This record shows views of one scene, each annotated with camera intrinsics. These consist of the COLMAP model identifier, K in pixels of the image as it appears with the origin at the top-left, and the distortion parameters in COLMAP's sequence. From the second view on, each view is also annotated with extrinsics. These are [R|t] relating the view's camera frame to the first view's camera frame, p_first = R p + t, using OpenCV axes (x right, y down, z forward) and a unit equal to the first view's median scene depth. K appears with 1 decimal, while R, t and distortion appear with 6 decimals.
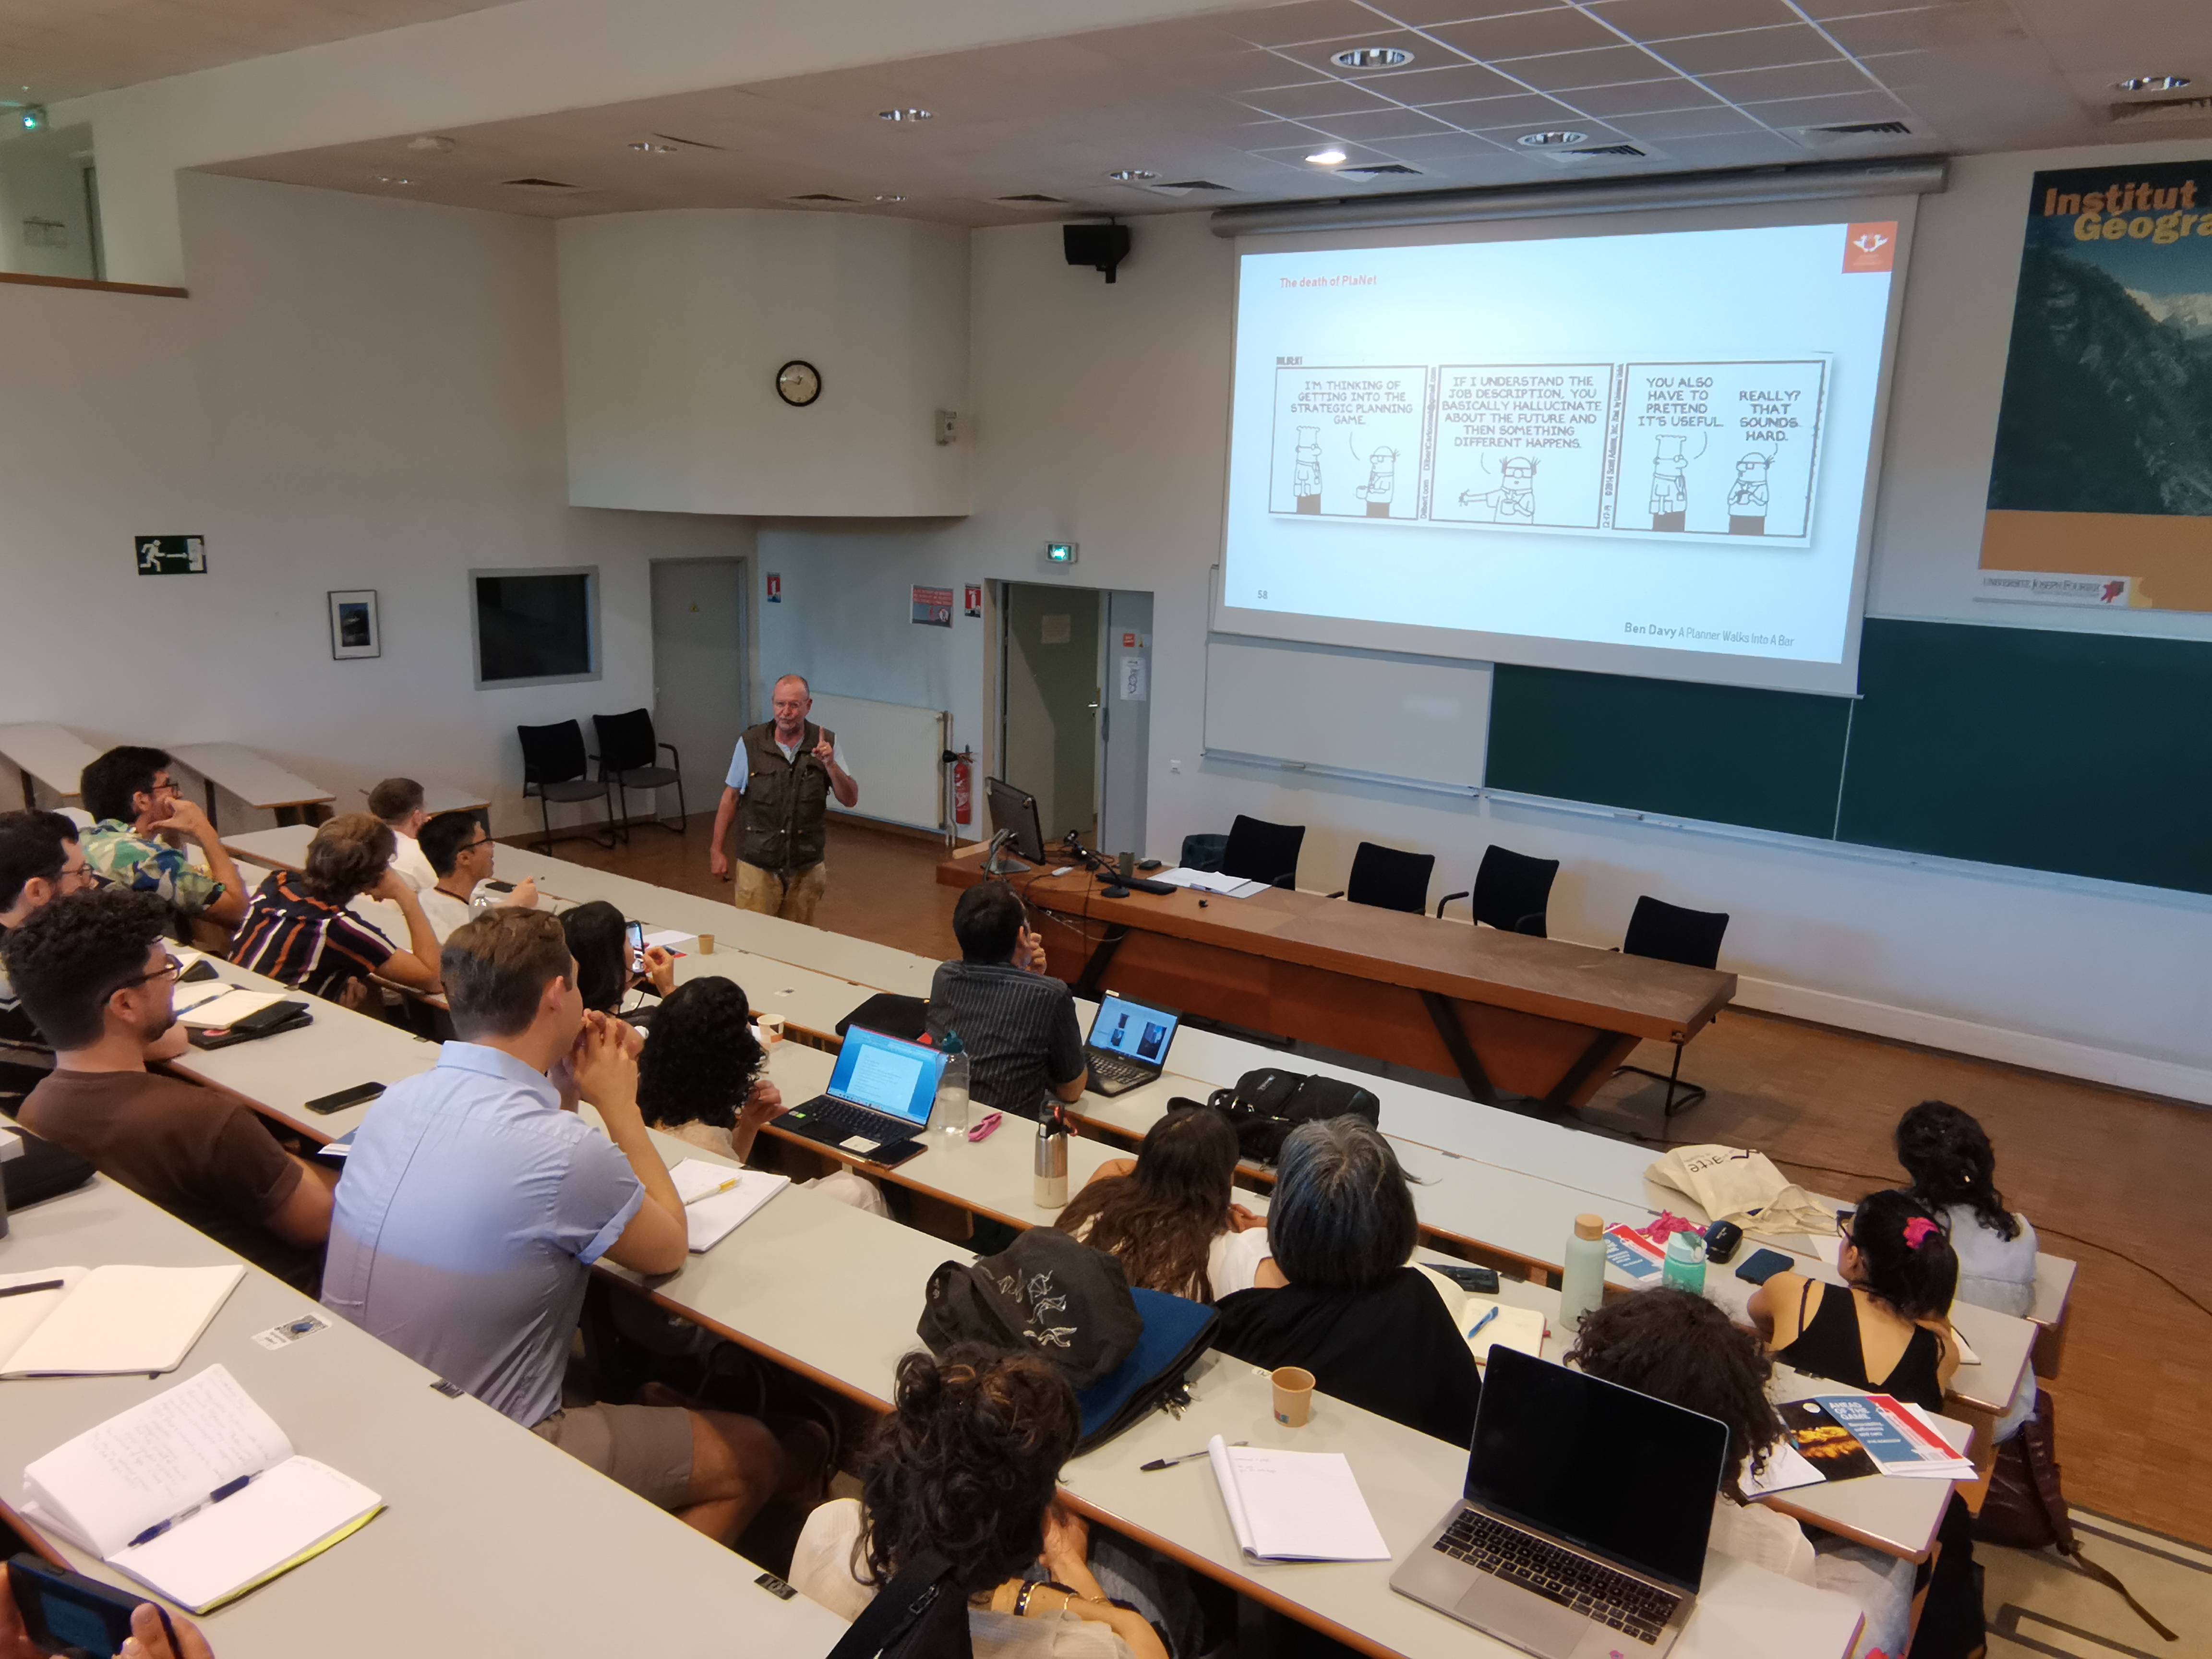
lens RADIAL K [[1644.5, 0, 1103.0], [0, 1644.5, 826.3], [0, 0, 1]] dist [-0.000380, -0.003919]
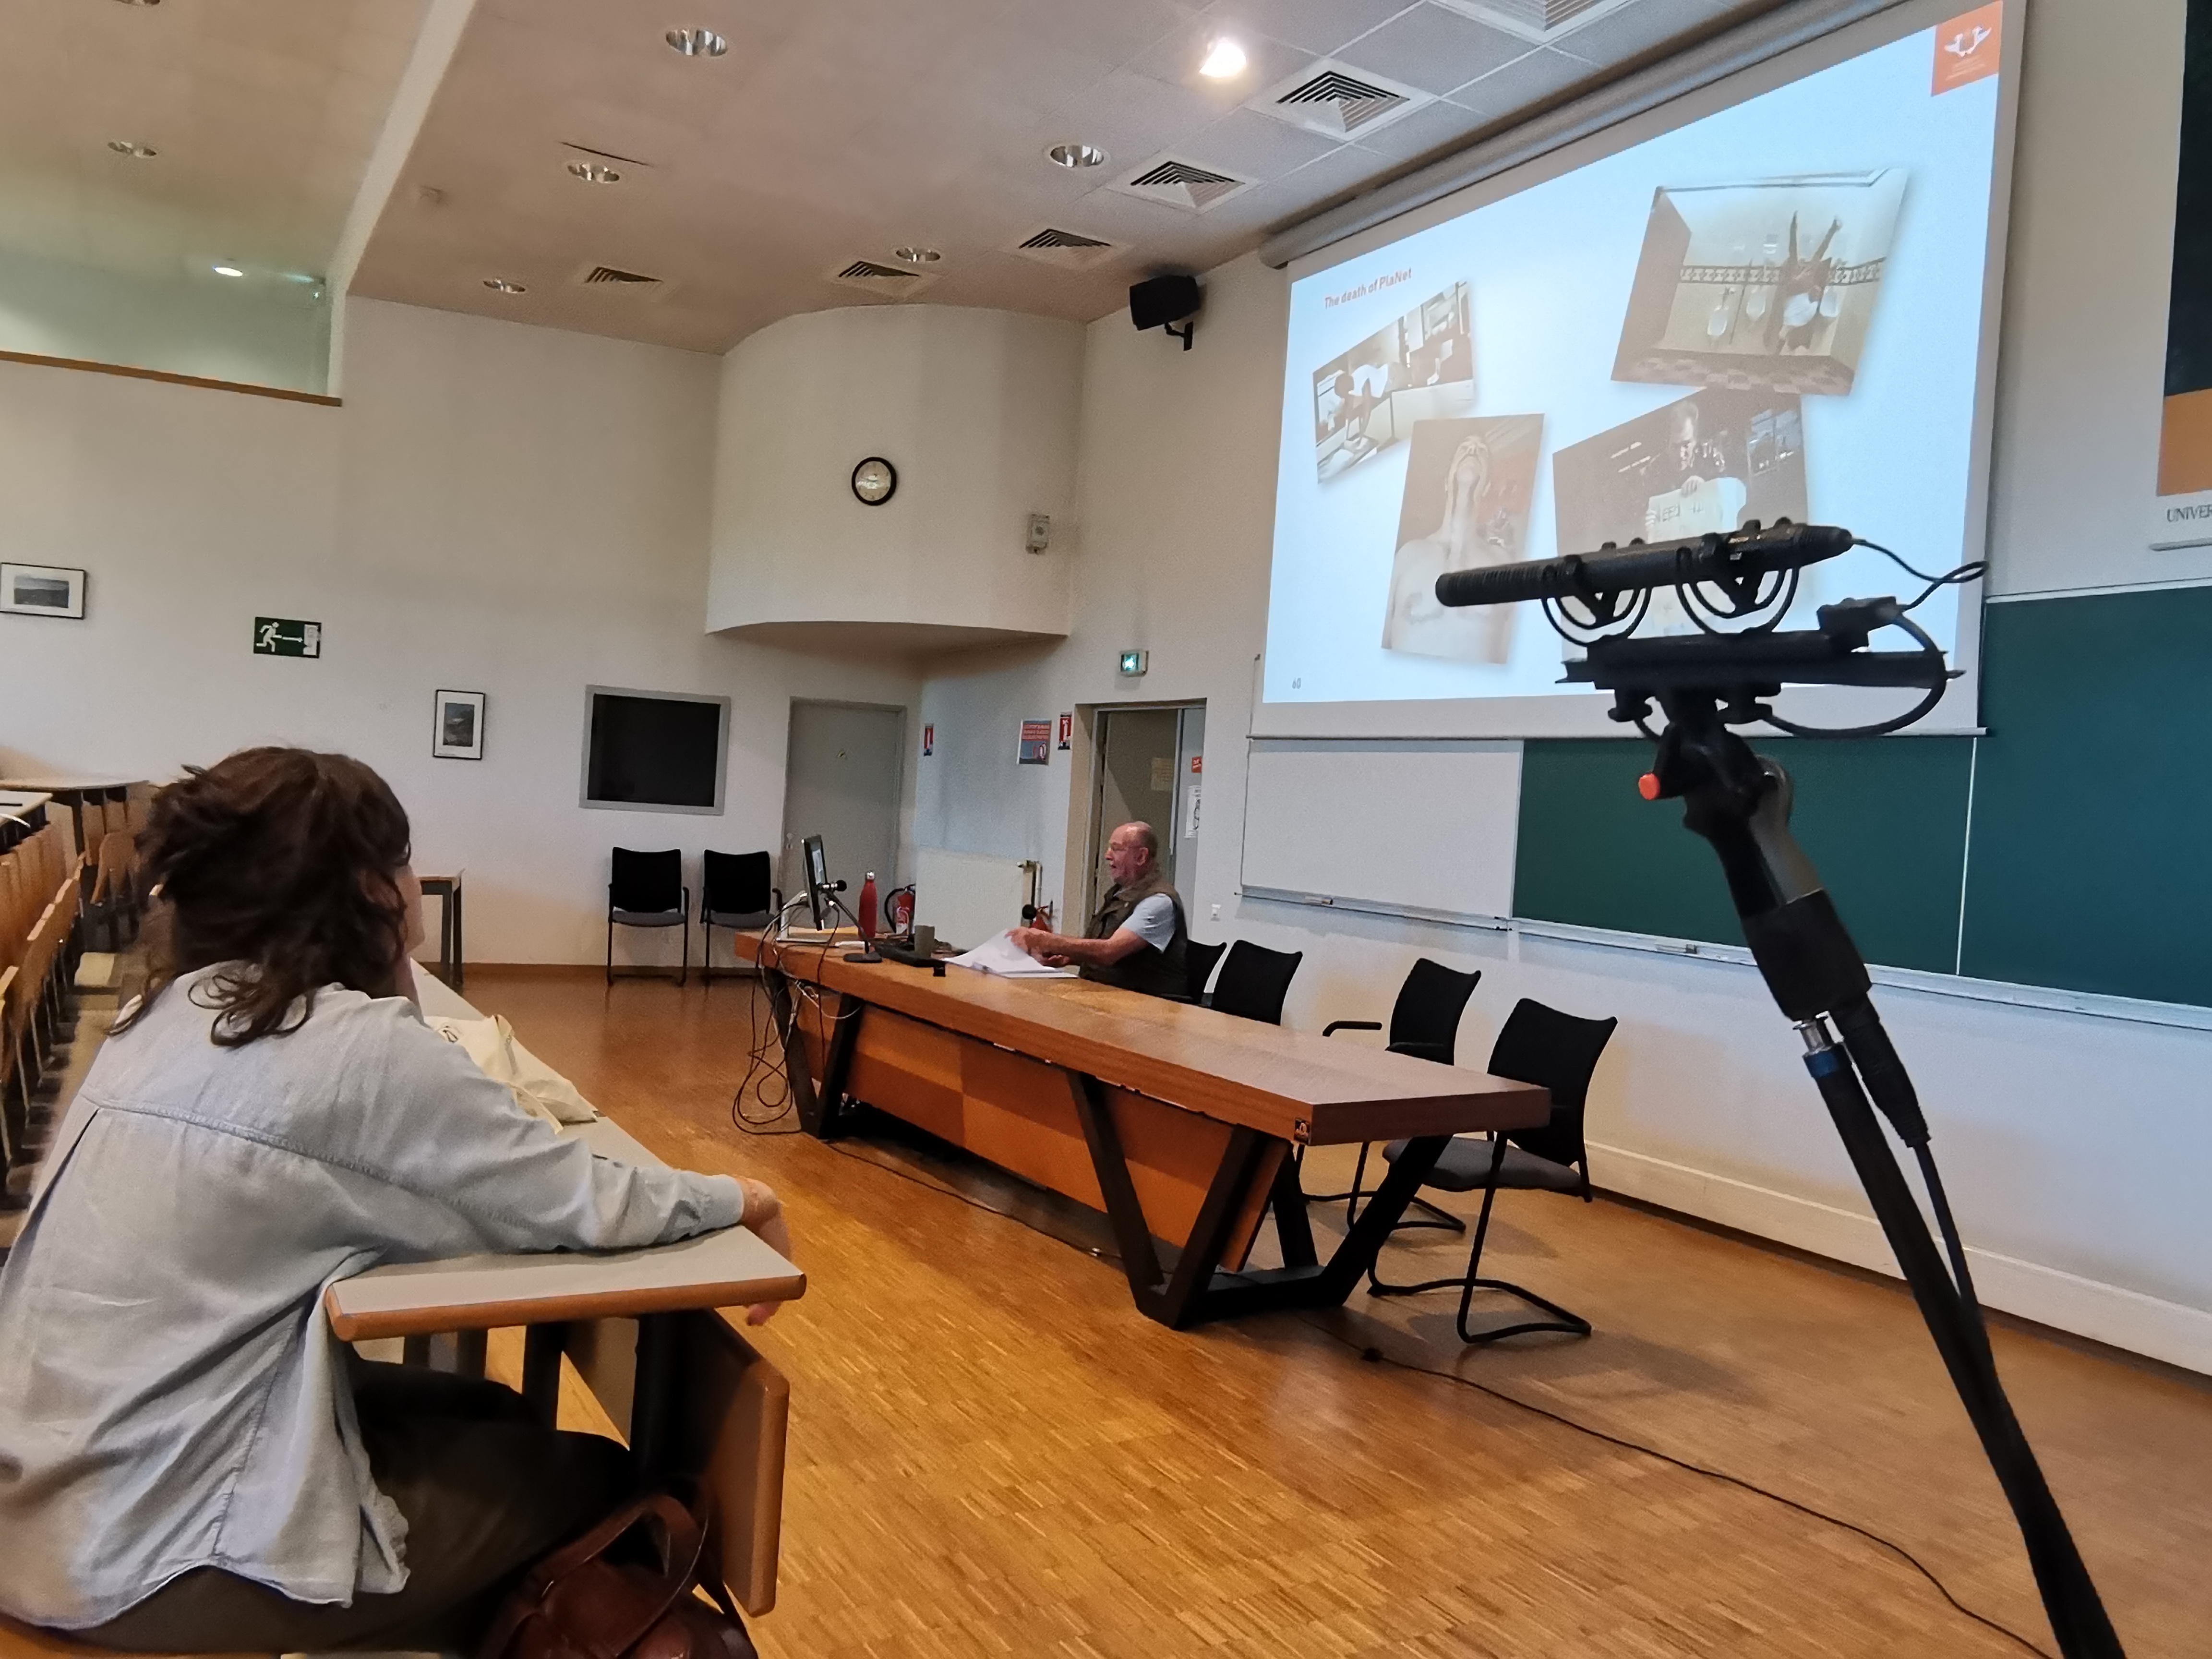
lens RADIAL K [[1644.5, 0, 1106.4], [0, 1644.5, 830.6], [0, 0, 1]] dist [-0.000380, -0.003919]
pose [[0.918025, 0.038499, -0.394649, 0.301412], [-0.126246, 0.971862, -0.198862, 0.088294], [0.375889, 0.232383, 0.897054, 0.255046]]
